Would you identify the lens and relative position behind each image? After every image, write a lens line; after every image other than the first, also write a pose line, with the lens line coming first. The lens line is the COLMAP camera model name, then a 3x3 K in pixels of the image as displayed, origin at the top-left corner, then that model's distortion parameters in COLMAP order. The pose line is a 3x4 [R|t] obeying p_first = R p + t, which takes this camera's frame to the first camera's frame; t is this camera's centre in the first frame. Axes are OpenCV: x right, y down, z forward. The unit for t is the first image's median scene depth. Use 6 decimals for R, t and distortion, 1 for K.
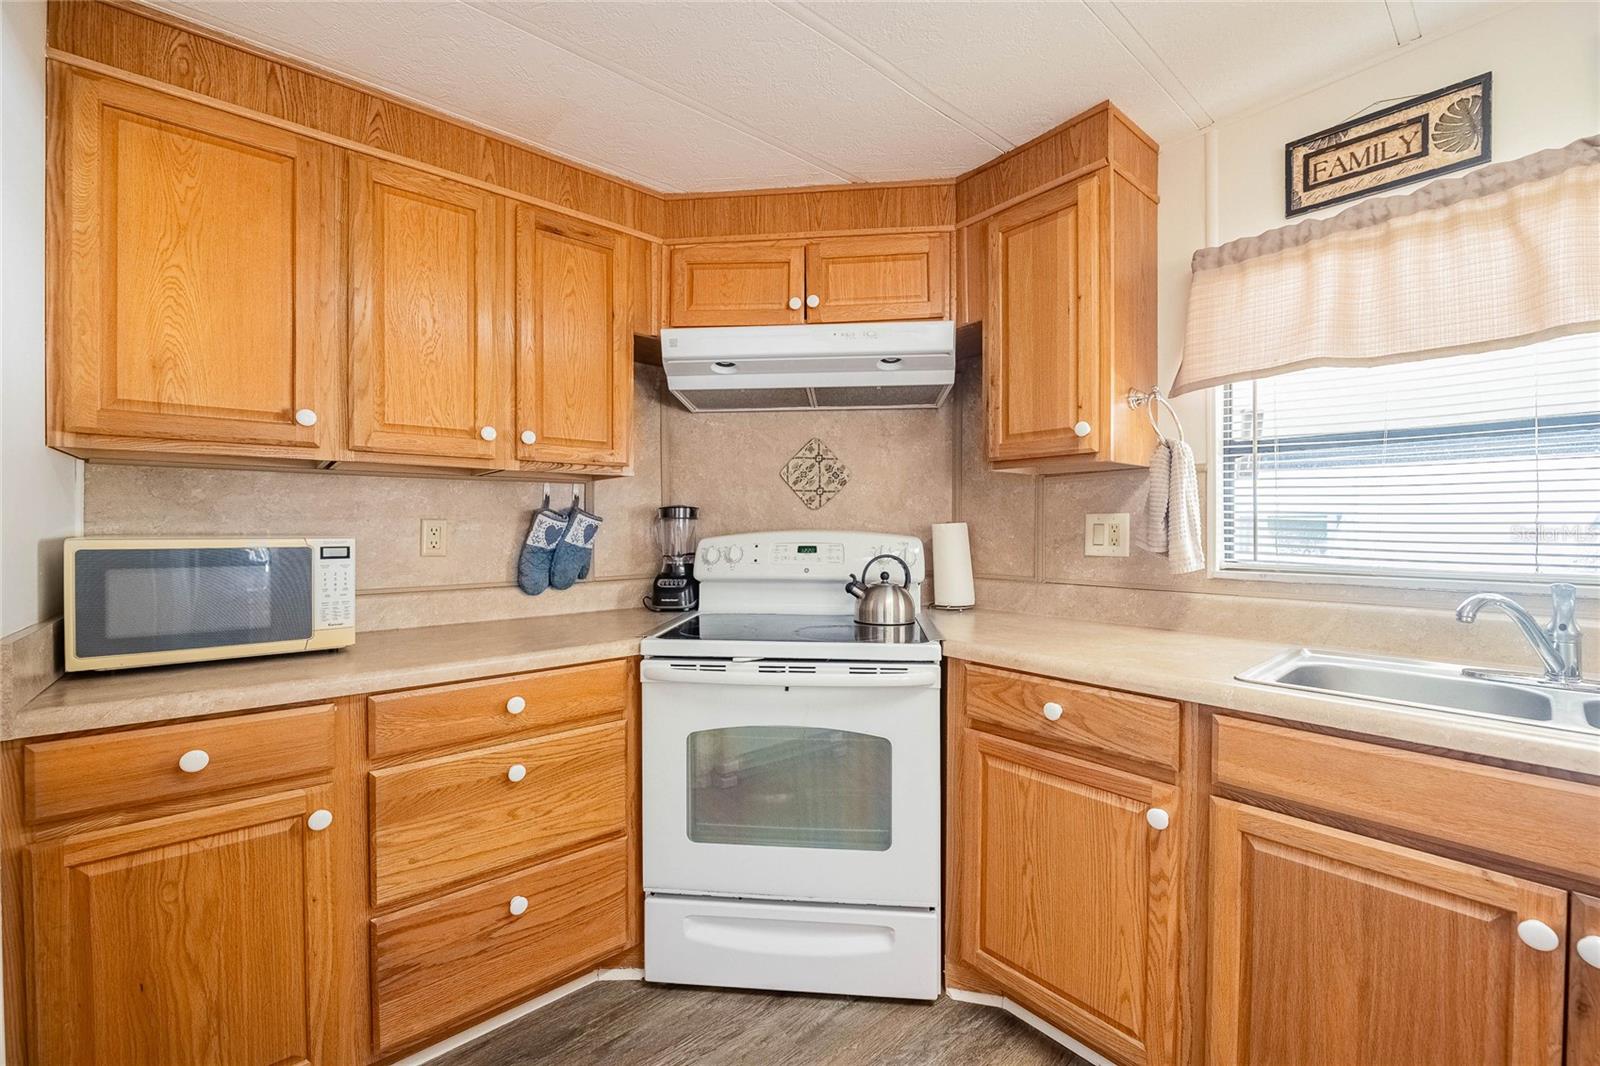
lens RADIAL K [[646.3, 0, 818.4], [0, 646.3, 532.5], [0, 0, 1]] dist [-0.012541, -0.000864]
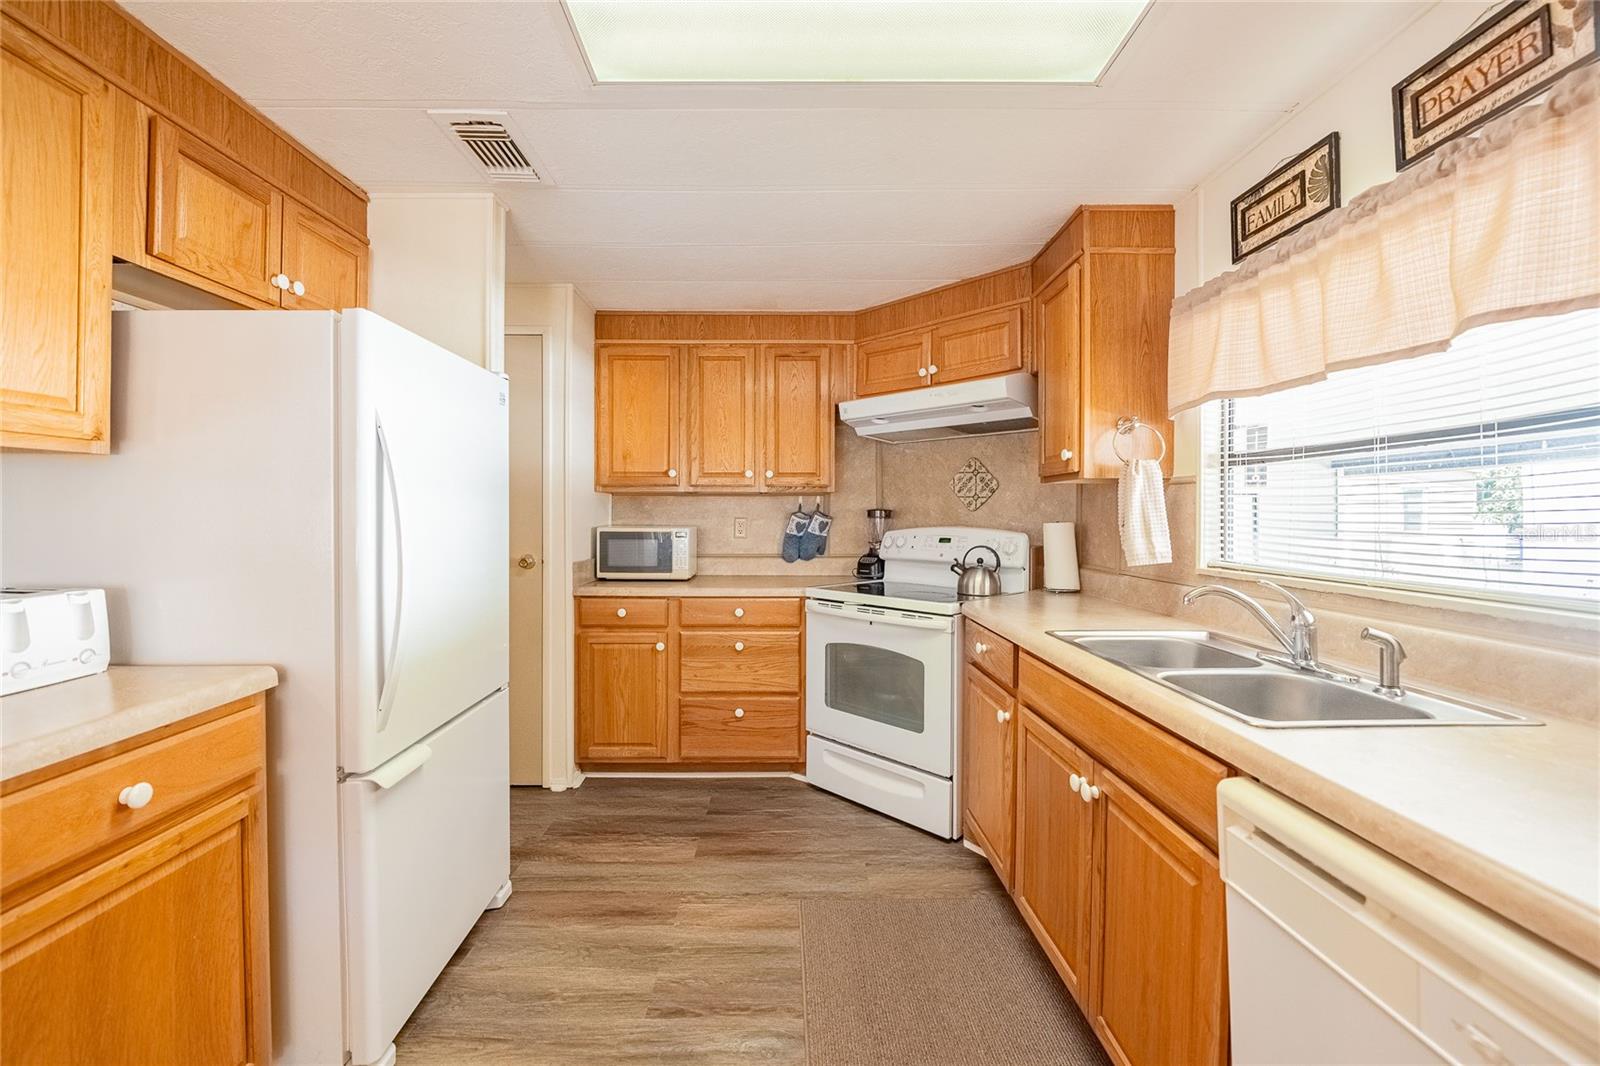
lens RADIAL K [[646.3, 0, 785.7], [0, 646.3, 521.2], [0, 0, 1]] dist [-0.012541, -0.000864]
pose [[0.760759, 0.008852, -0.648974, 0.837951], [-0.008630, 0.999957, 0.003522, -0.022762], [0.648977, 0.002921, 0.760802, -0.392087]]
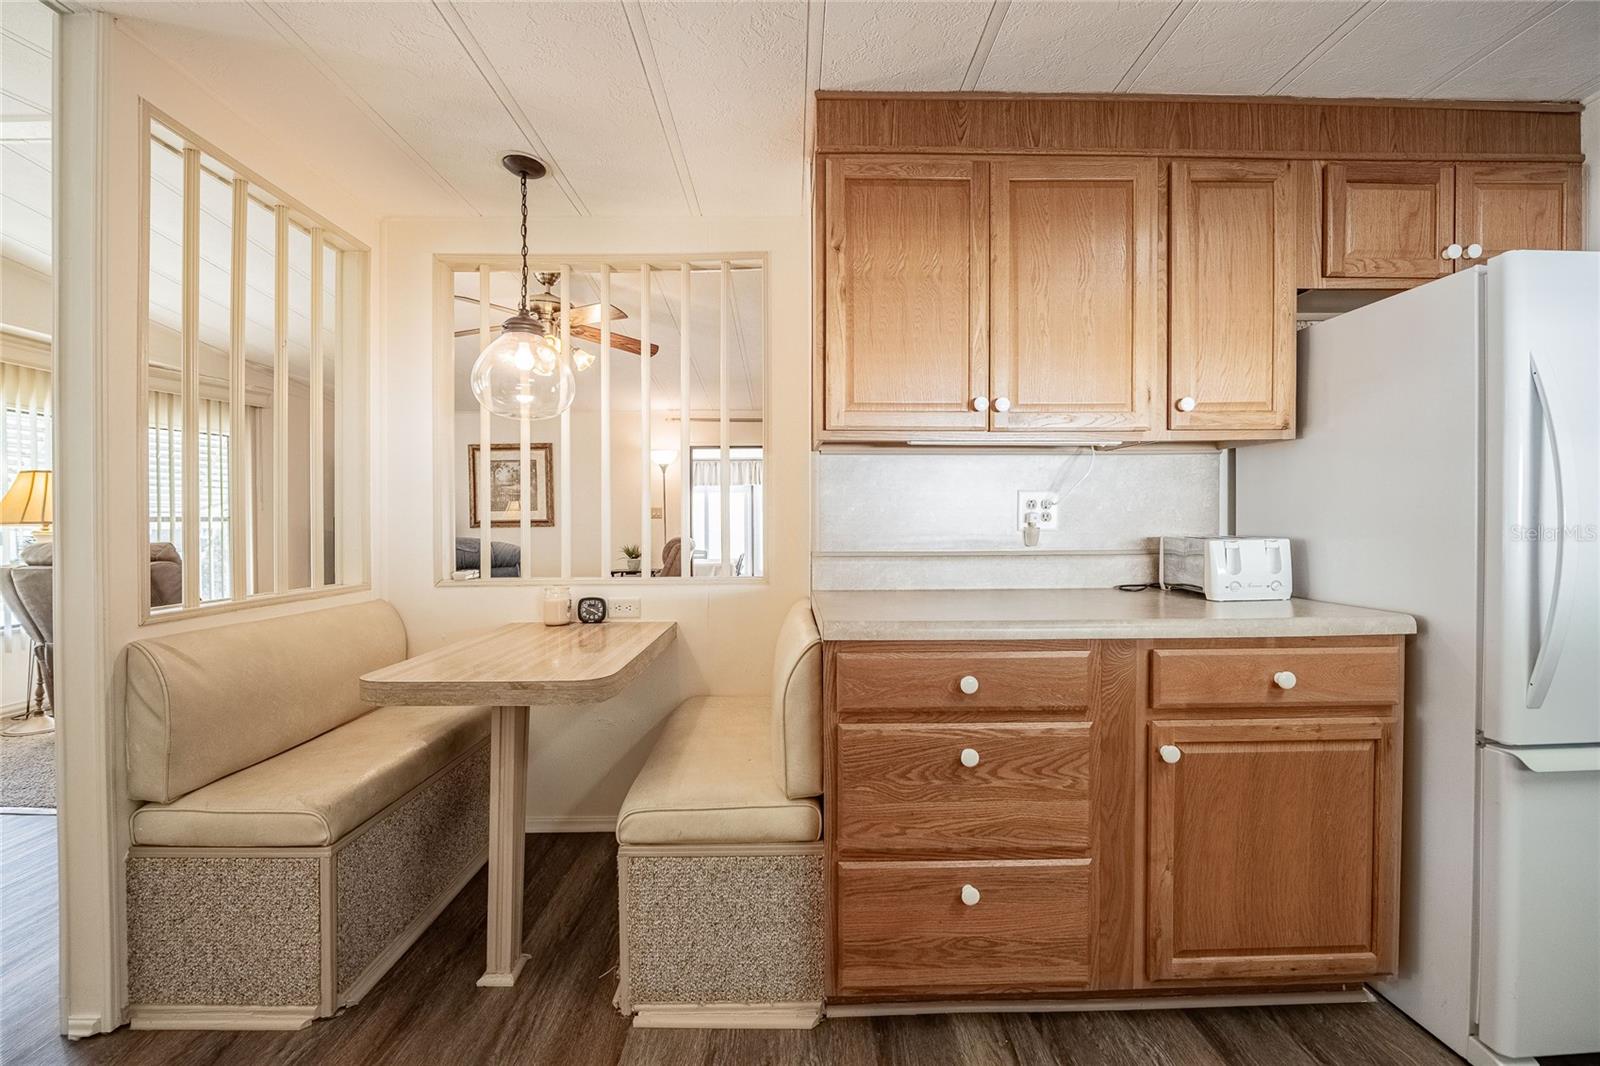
lens RADIAL K [[646.3, 0, 804.4], [0, 646.3, 526.9], [0, 0, 1]] dist [-0.012541, -0.000864]
pose [[-0.640488, 0.014497, -0.767832, 1.019614], [0.000292, 0.999826, 0.018634, 0.028597], [0.767968, 0.011710, -0.640381, -0.282573]]
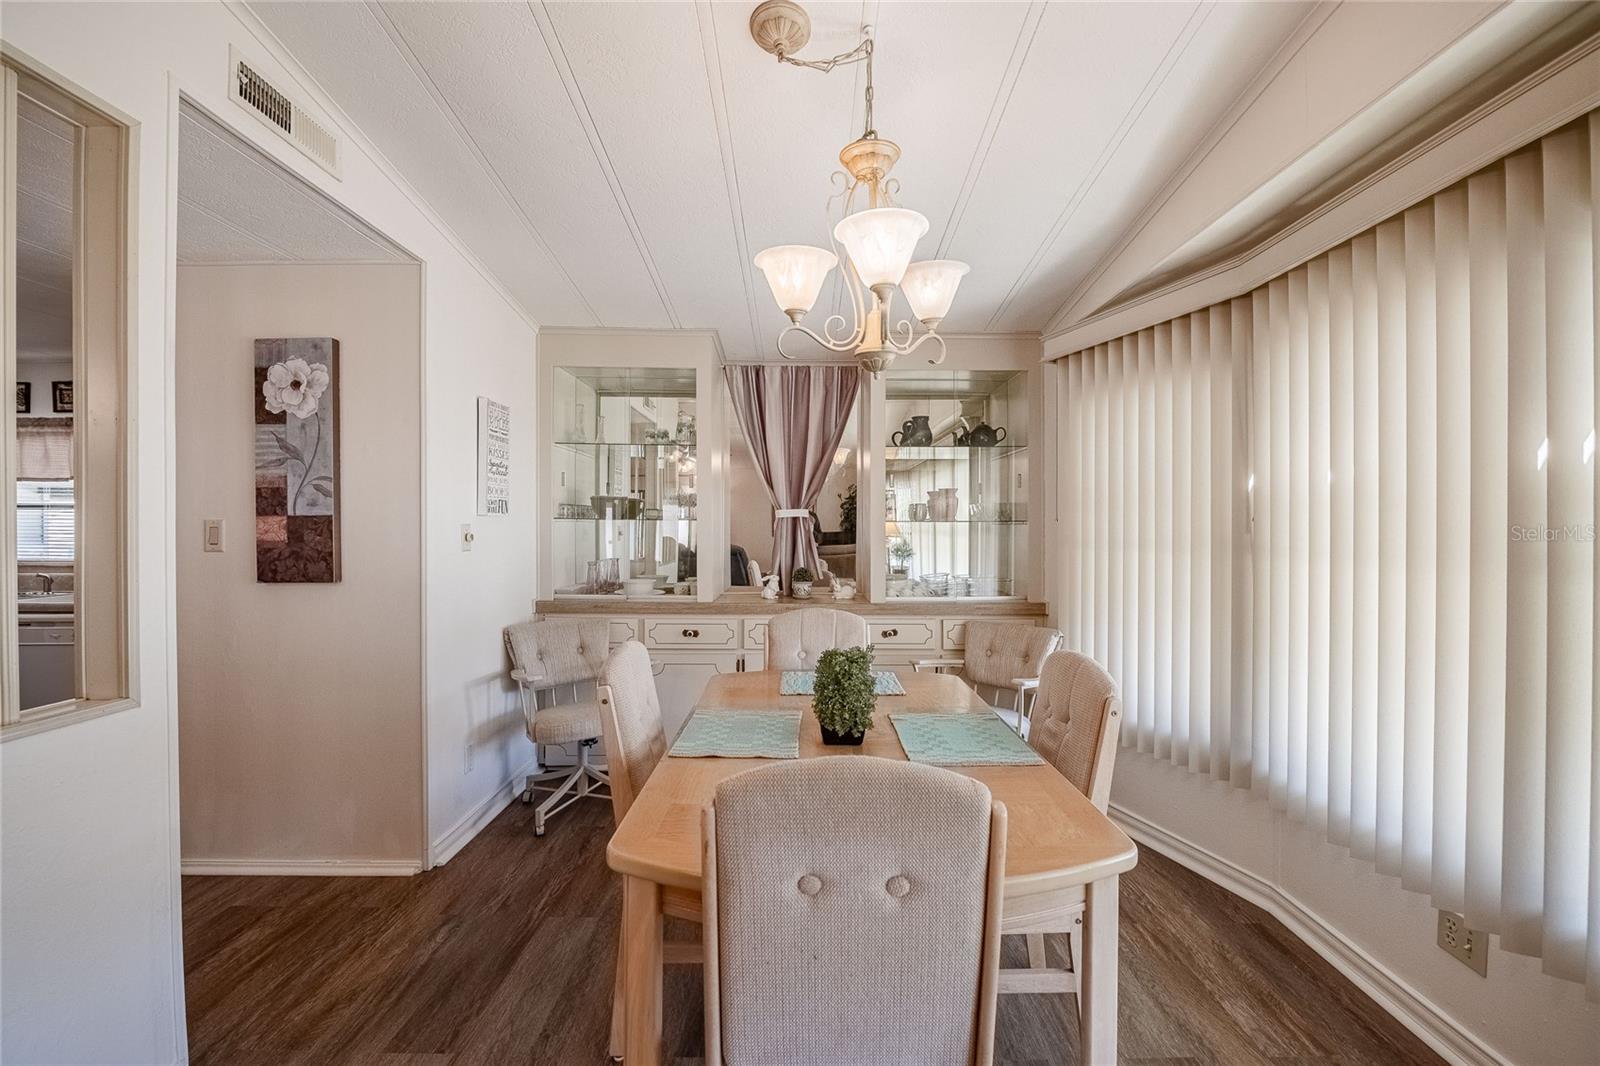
lens RADIAL K [[646.3, 0, 794.3], [0, 646.3, 533.2], [0, 0, 1]] dist [-0.012541, -0.000864]
pose [[0.645423, 0.001842, 0.763823, 0.880600], [0.003530, 0.999979, -0.005394, -0.018803], [-0.763817, 0.006177, 0.645403, -2.758174]]
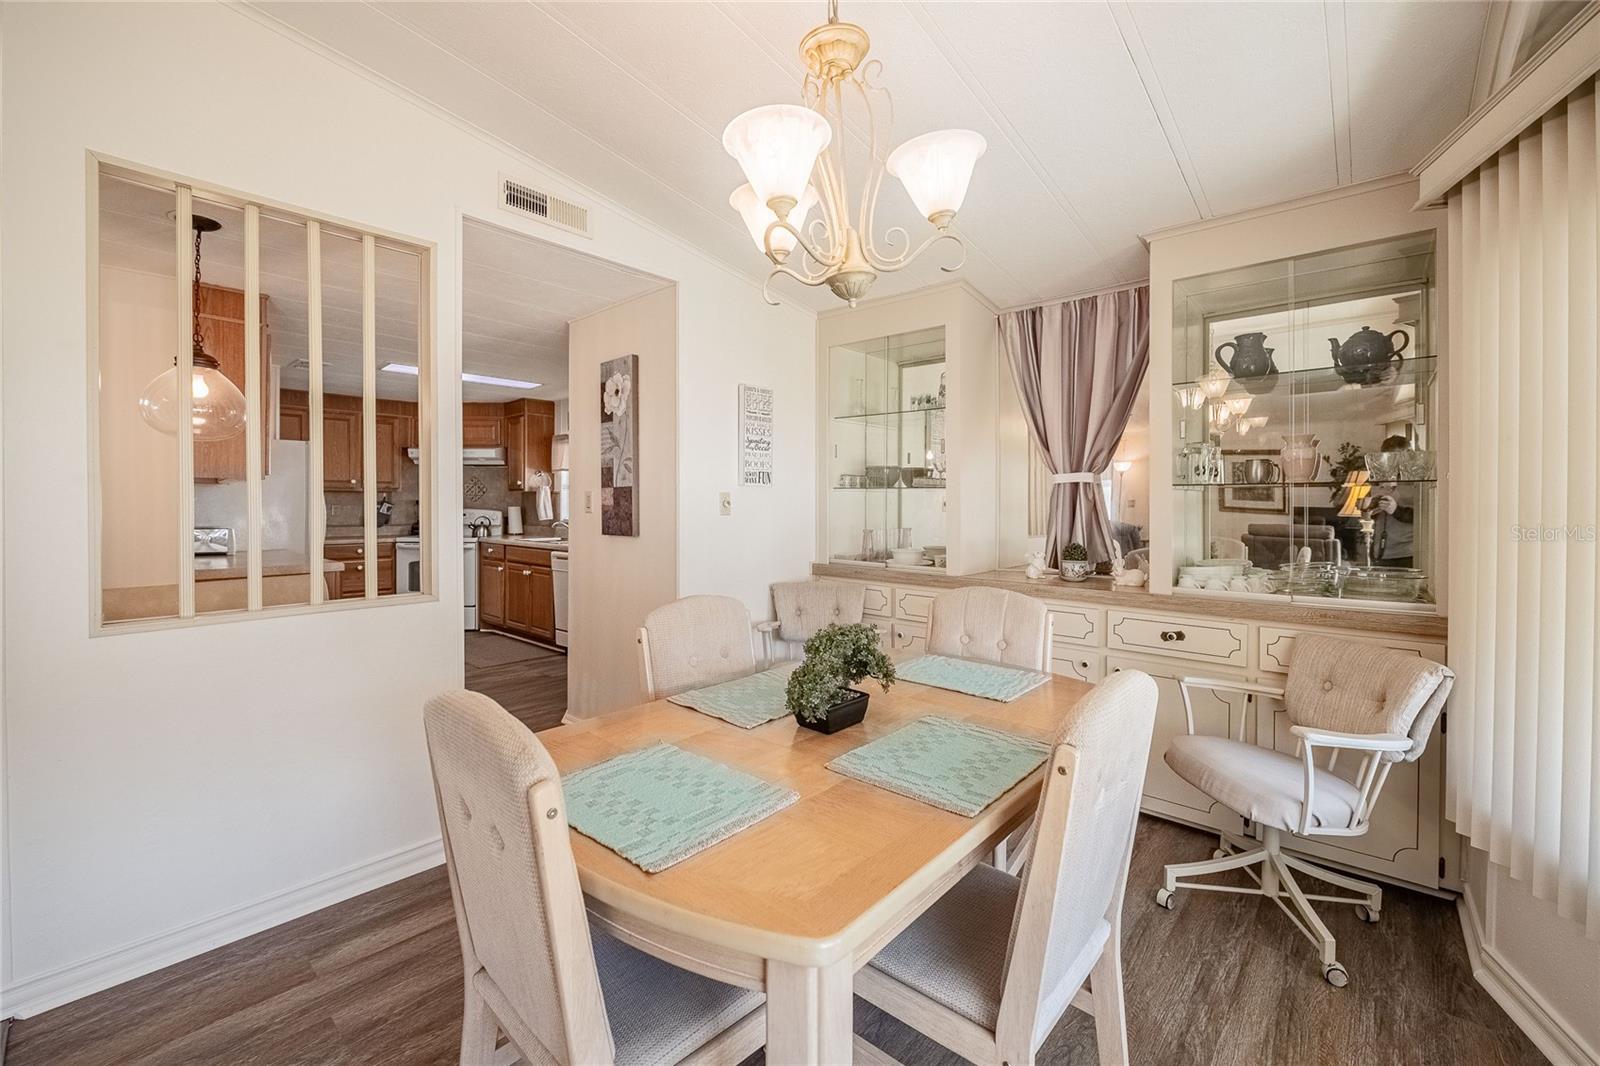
lens RADIAL K [[646.3, 0, 794.3], [0, 646.3, 516.5], [0, 0, 1]] dist [-0.012541, -0.000864]
pose [[0.991088, 0.007212, 0.133011, 1.529842], [-0.007998, 0.999954, 0.005374, 0.006034], [-0.132966, -0.006390, 0.991100, -3.033617]]
